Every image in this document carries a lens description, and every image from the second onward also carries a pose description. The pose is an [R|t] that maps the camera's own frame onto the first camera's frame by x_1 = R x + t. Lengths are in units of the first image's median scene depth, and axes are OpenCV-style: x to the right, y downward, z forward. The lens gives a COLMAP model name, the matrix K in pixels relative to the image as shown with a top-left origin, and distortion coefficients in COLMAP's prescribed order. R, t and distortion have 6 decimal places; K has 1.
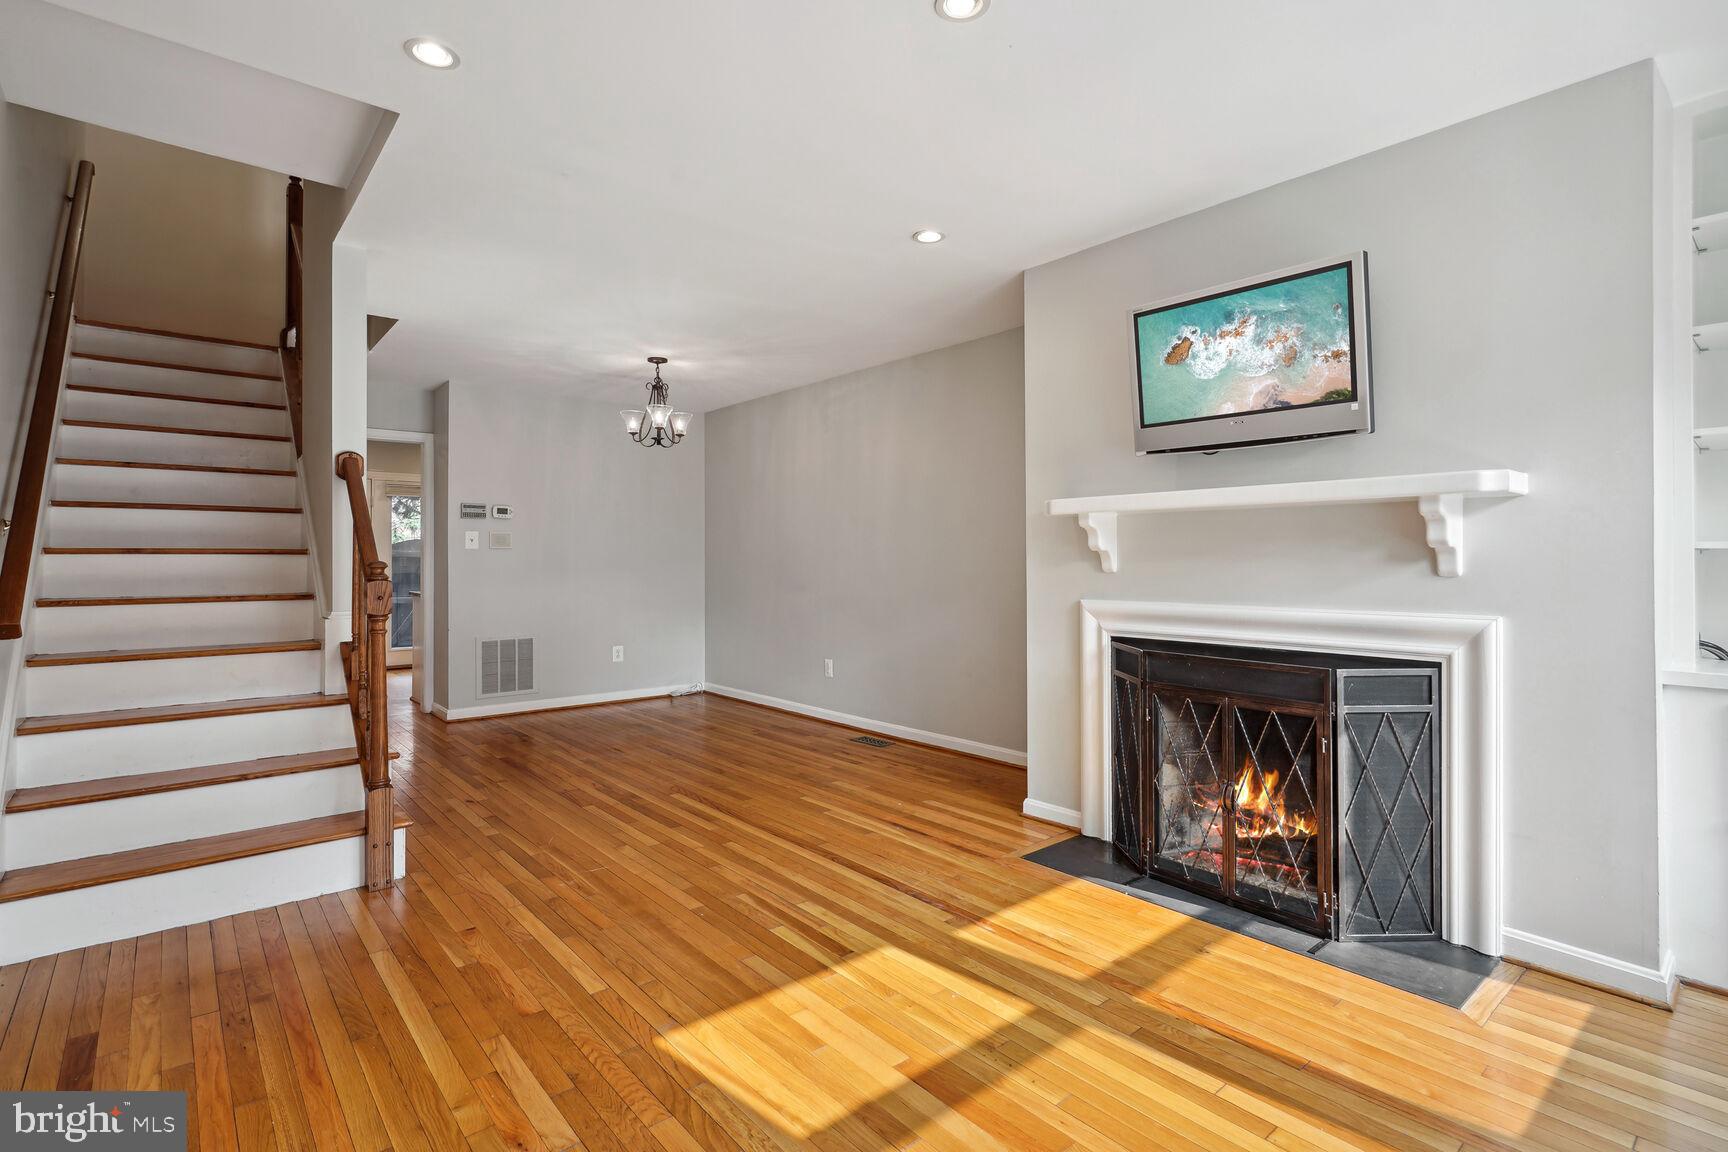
lens RADIAL K [[819.3, 0, 870.8], [0, 819.3, 565.5], [0, 0, 1]] dist [-0.000061, 0.002261]
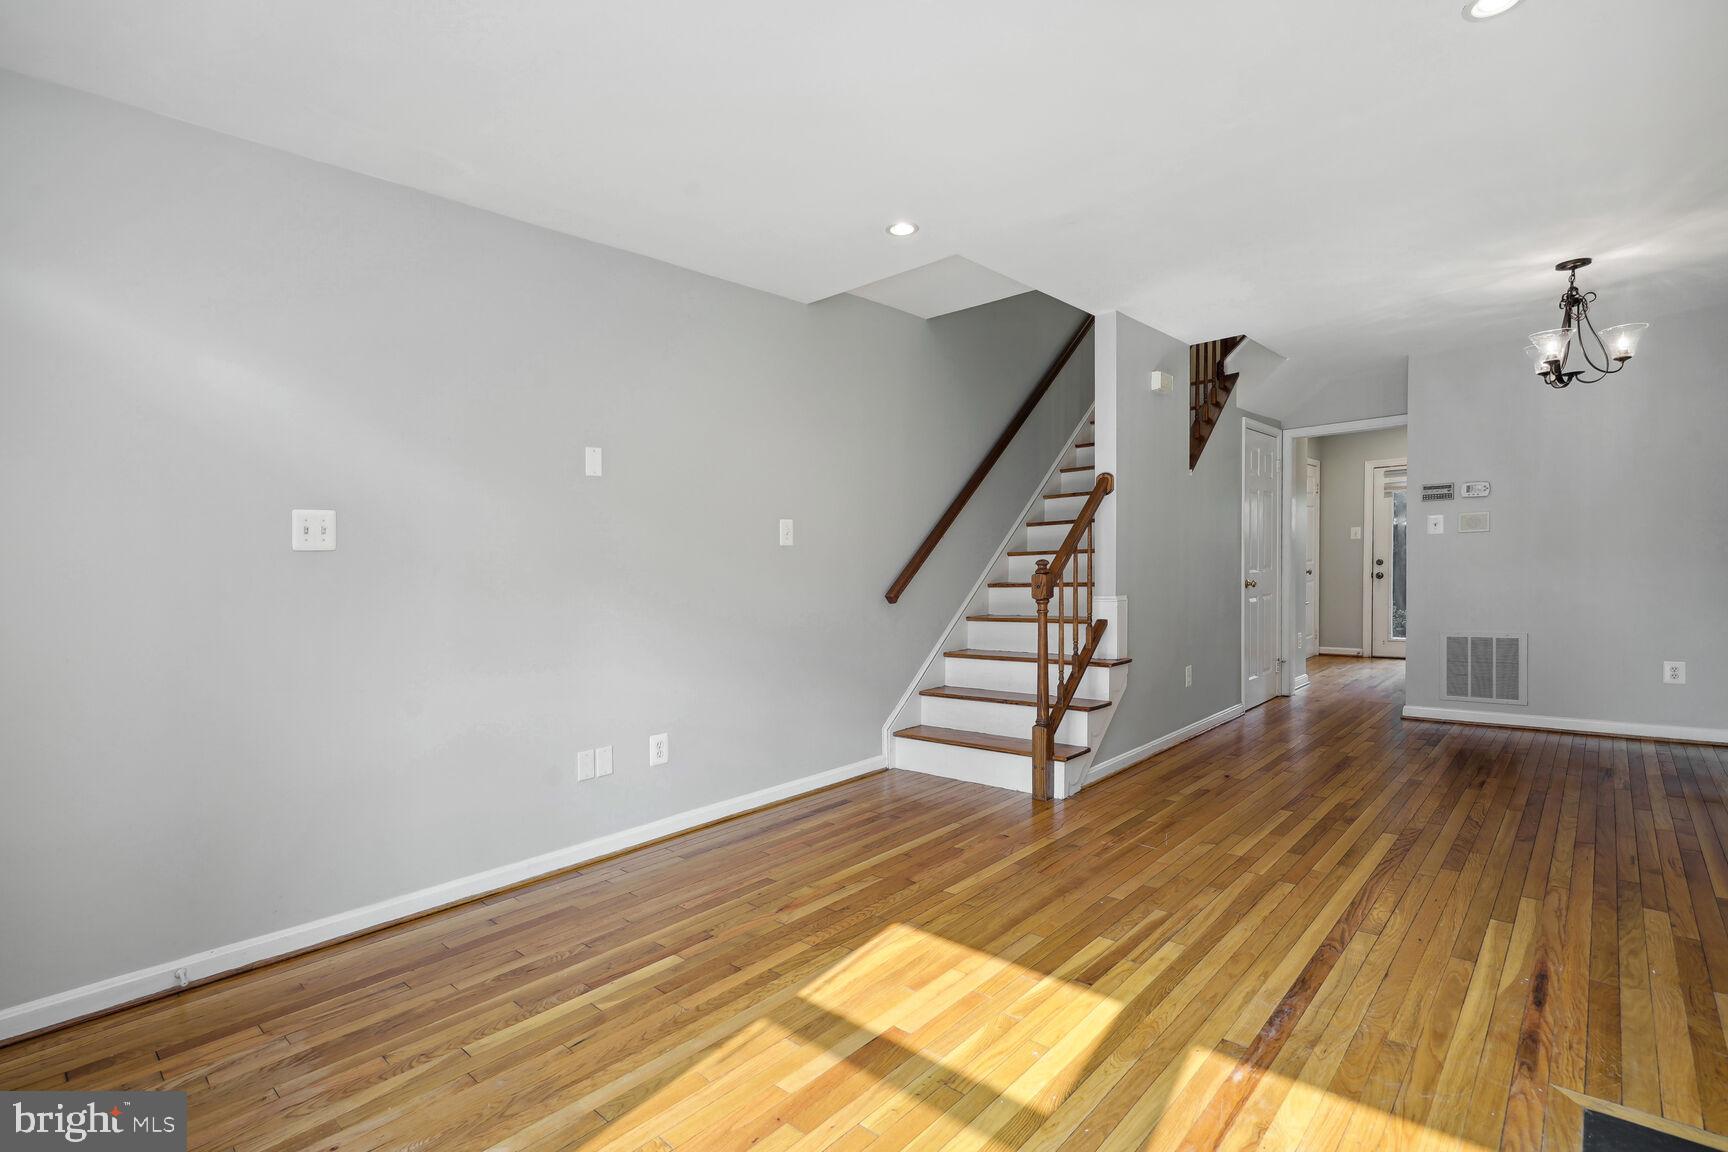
lens RADIAL K [[819.3, 0, 861.7], [0, 819.3, 567.3], [0, 0, 1]] dist [-0.000061, 0.002261]
pose [[0.123442, -0.002944, -0.992347, 0.714262], [0.028198, 0.999602, 0.000543, -0.004258], [0.991951, -0.028050, 0.123476, 0.534337]]
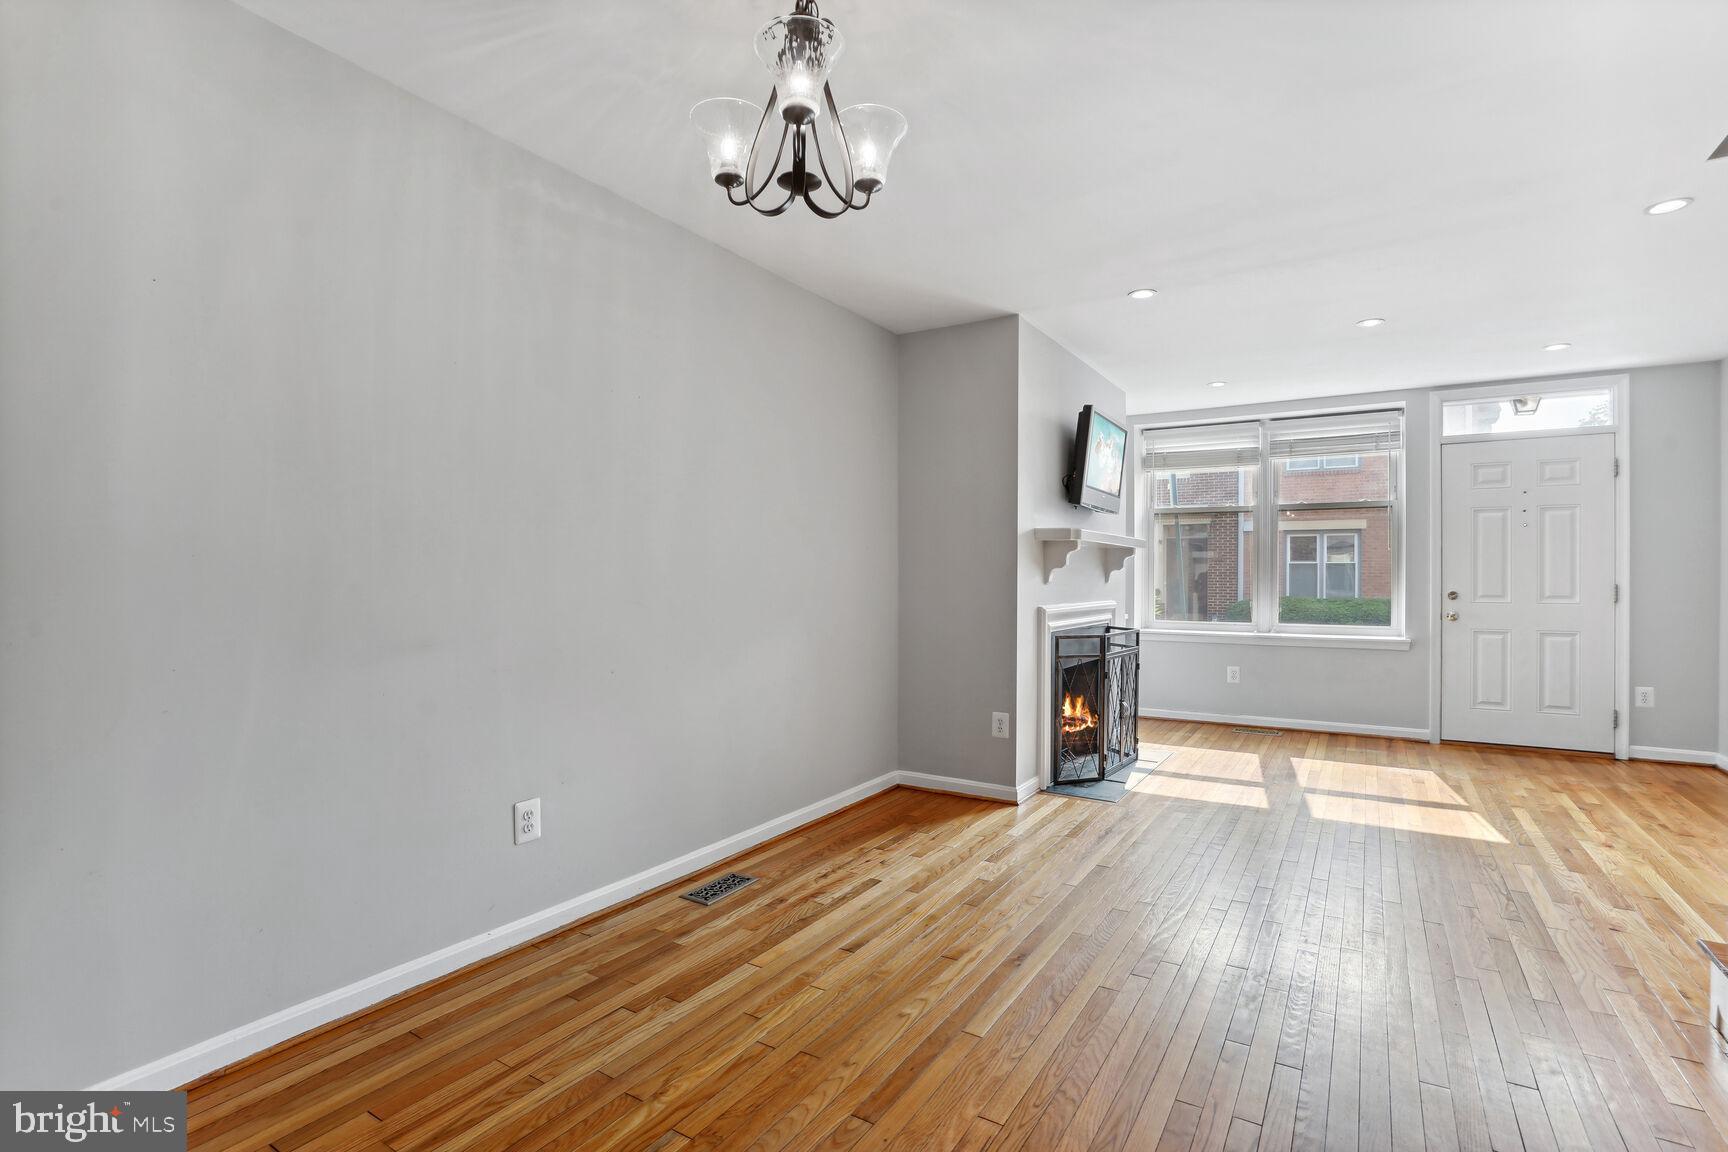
lens RADIAL K [[819.3, 0, 859.6], [0, 819.3, 579.4], [0, 0, 1]] dist [-0.000061, 0.002261]
pose [[-0.303503, -0.003655, 0.952824, -1.047384], [0.000446, 0.999992, 0.003978, -0.008649], [-0.952830, 0.001632, -0.303499, 1.964414]]
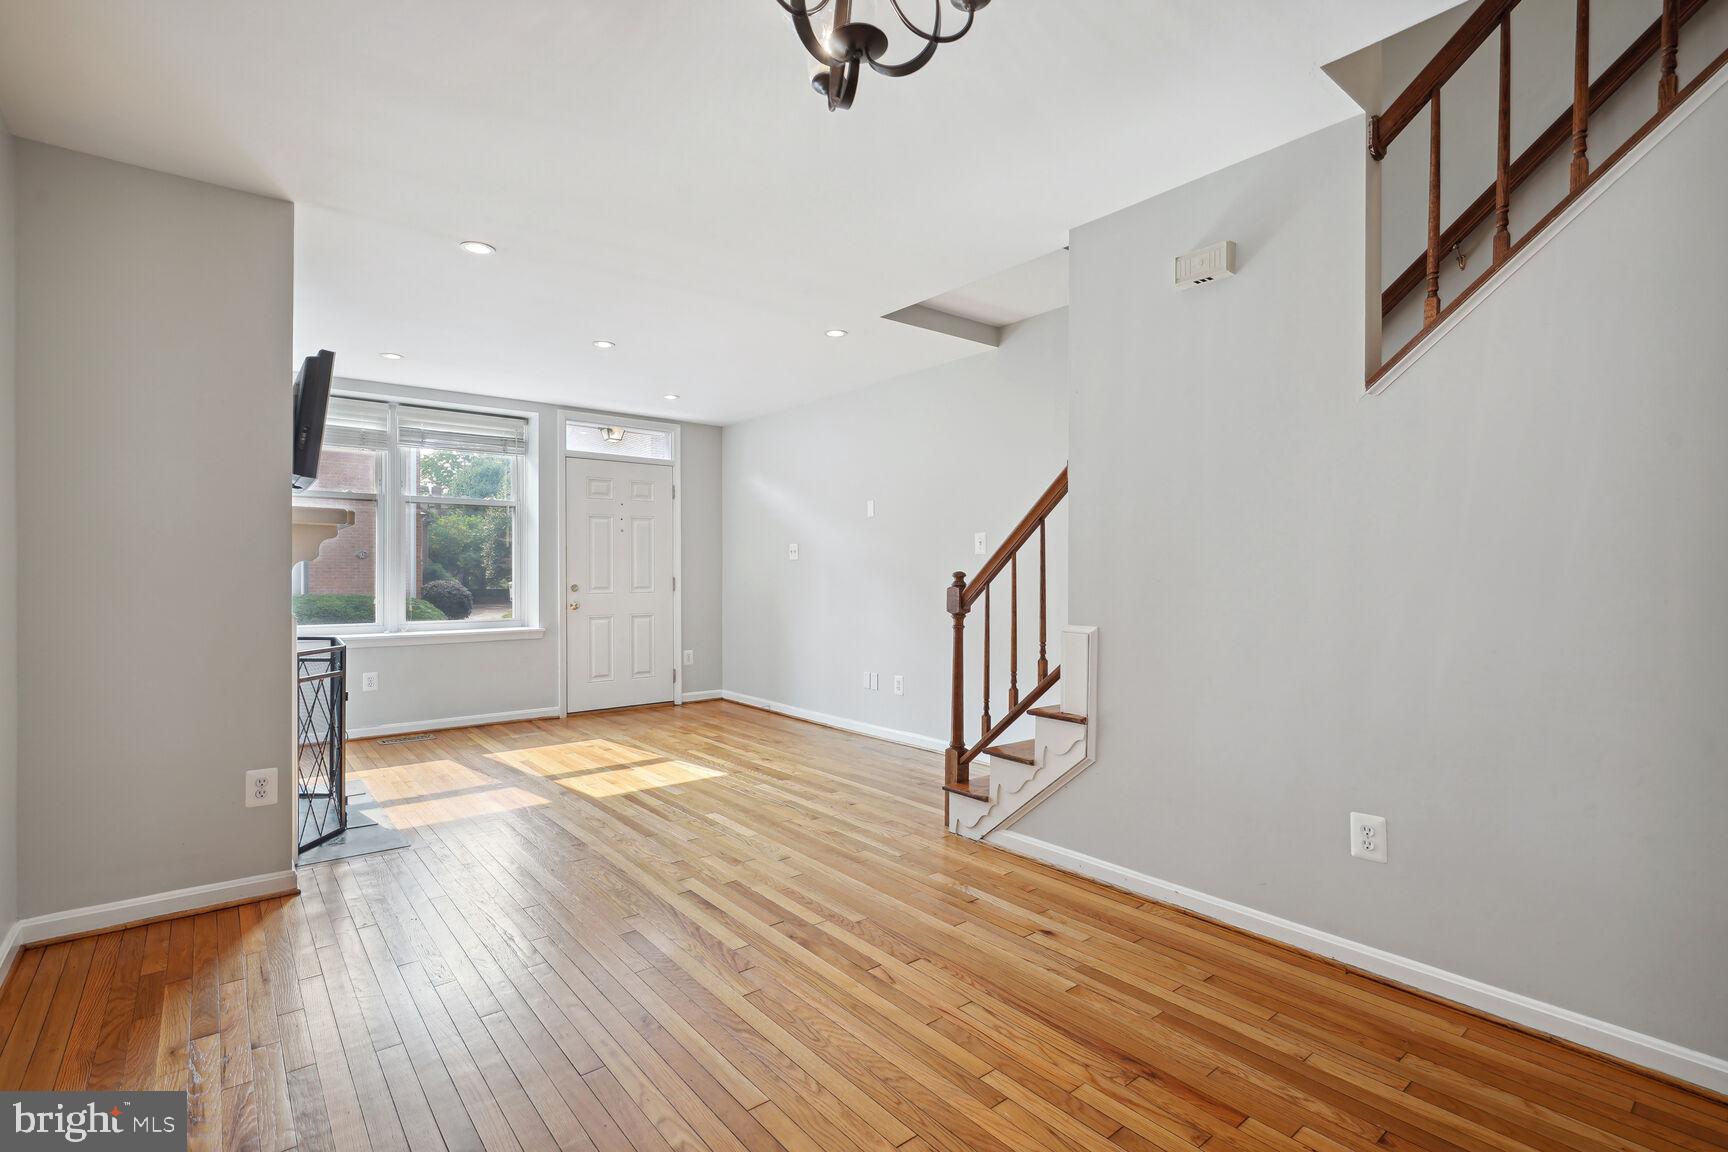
lens RADIAL K [[819.3, 0, 857.4], [0, 819.3, 574.5], [0, 0, 1]] dist [-0.000061, 0.002261]
pose [[-0.999329, 0.000873, 0.036627, -0.489944], [0.001027, 0.999991, 0.004163, -0.008042], [-0.036623, 0.004198, -0.999320, 2.264989]]
